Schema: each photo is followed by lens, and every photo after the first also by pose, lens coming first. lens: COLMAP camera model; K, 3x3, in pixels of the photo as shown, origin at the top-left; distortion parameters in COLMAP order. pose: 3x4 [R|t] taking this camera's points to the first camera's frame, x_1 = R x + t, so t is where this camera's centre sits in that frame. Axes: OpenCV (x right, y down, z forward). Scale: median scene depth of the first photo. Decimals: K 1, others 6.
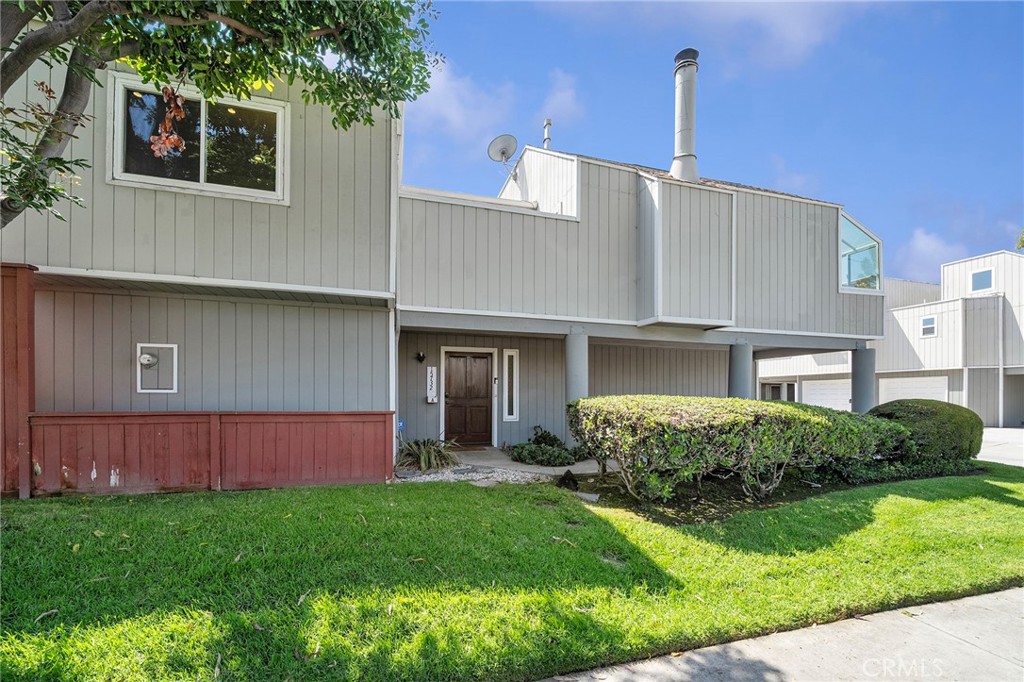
lens RADIAL K [[401.6, 0, 515.3], [0, 401.6, 395.9], [0, 0, 1]] dist [-0.001675, -0.000322]
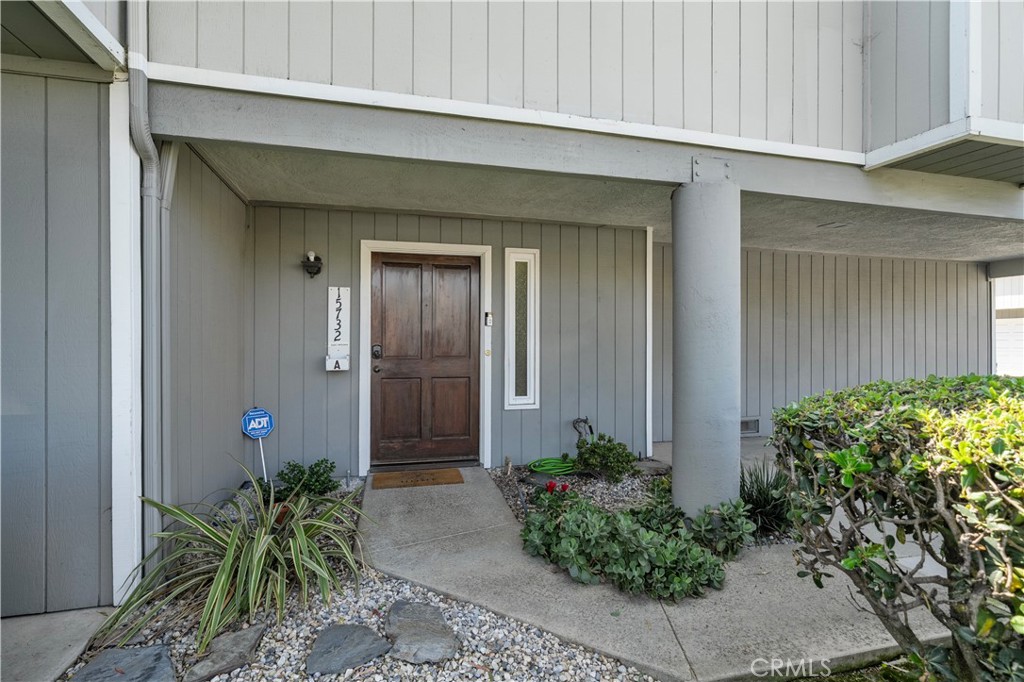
lens RADIAL K [[501.6, 0, 510.4], [0, 501.6, 342.0], [0, 0, 1]] dist [0.004673, 0.000174]
pose [[0.999442, -0.003103, -0.033250, -0.006253], [0.003086, 0.999995, -0.000555, -0.014355], [0.033252, 0.000452, 0.999447, 0.532380]]
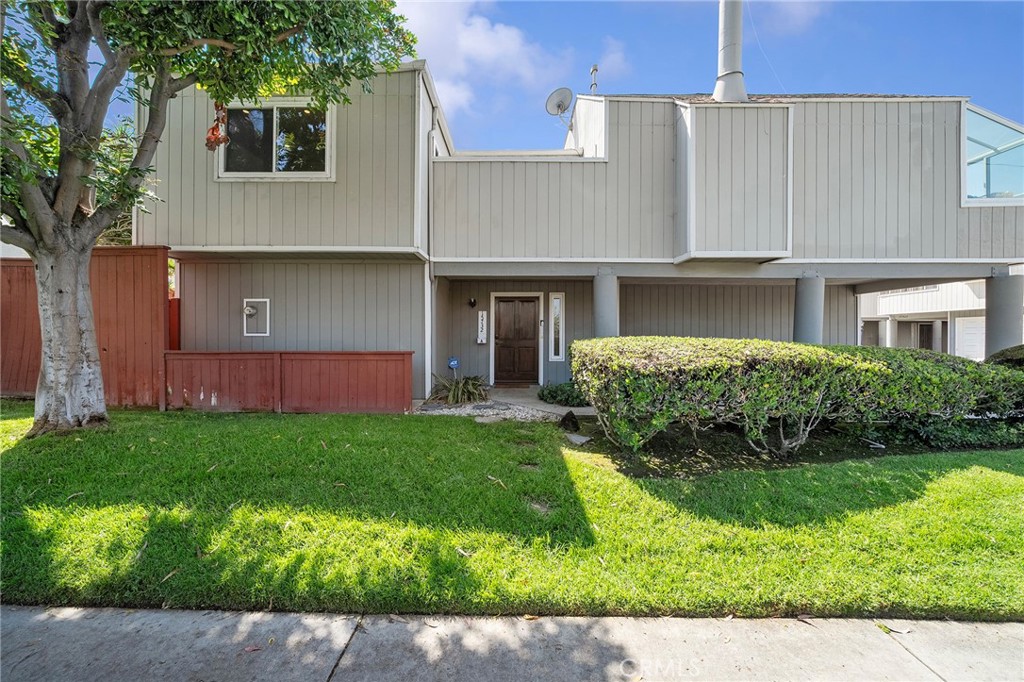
lens RADIAL K [[369.0, 0, 515.4], [0, 369.0, 338.5], [0, 0, 1]] dist [-0.002399, -0.000054]
pose [[0.959982, -0.002021, -0.280055, 0.188177], [0.003206, 0.999988, 0.003771, -0.000865], [0.280044, -0.004518, 0.959977, 0.054788]]
